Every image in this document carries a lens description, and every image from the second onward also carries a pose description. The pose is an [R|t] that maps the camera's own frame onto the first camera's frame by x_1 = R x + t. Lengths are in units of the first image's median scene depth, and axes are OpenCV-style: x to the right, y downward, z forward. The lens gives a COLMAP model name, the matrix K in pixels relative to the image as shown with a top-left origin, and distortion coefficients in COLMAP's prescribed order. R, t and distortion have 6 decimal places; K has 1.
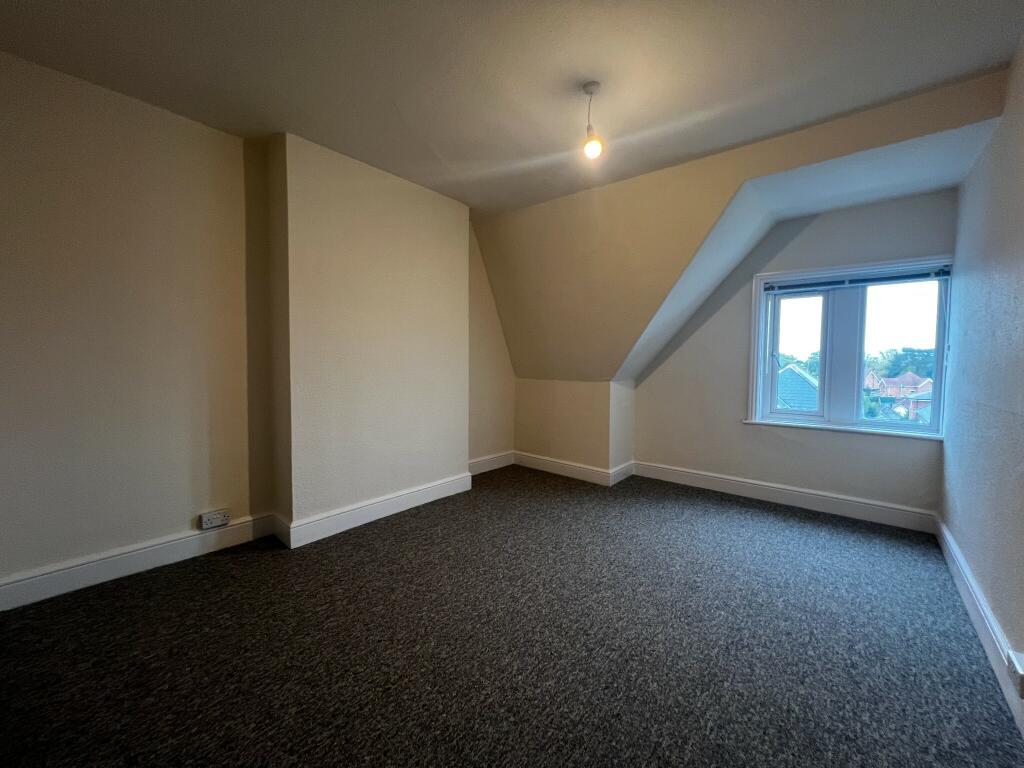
lens RADIAL K [[409.5, 0, 512.4], [0, 409.5, 382.0], [0, 0, 1]] dist [-0.001480, 0.000399]
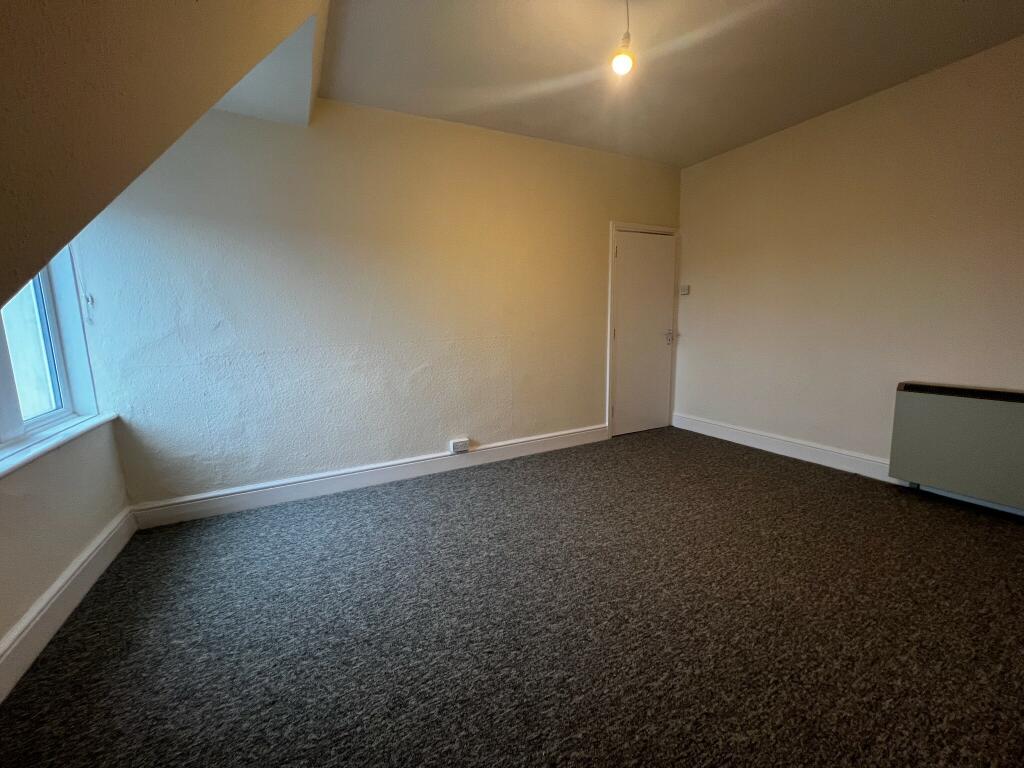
lens RADIAL K [[409.5, 0, 510.9], [0, 409.5, 381.6], [0, 0, 1]] dist [-0.001480, 0.000399]
pose [[-0.927800, -0.040373, 0.370886, 0.050135], [0.037181, 0.979172, 0.199599, -0.061382], [-0.371220, 0.198978, -0.906975, 1.568689]]
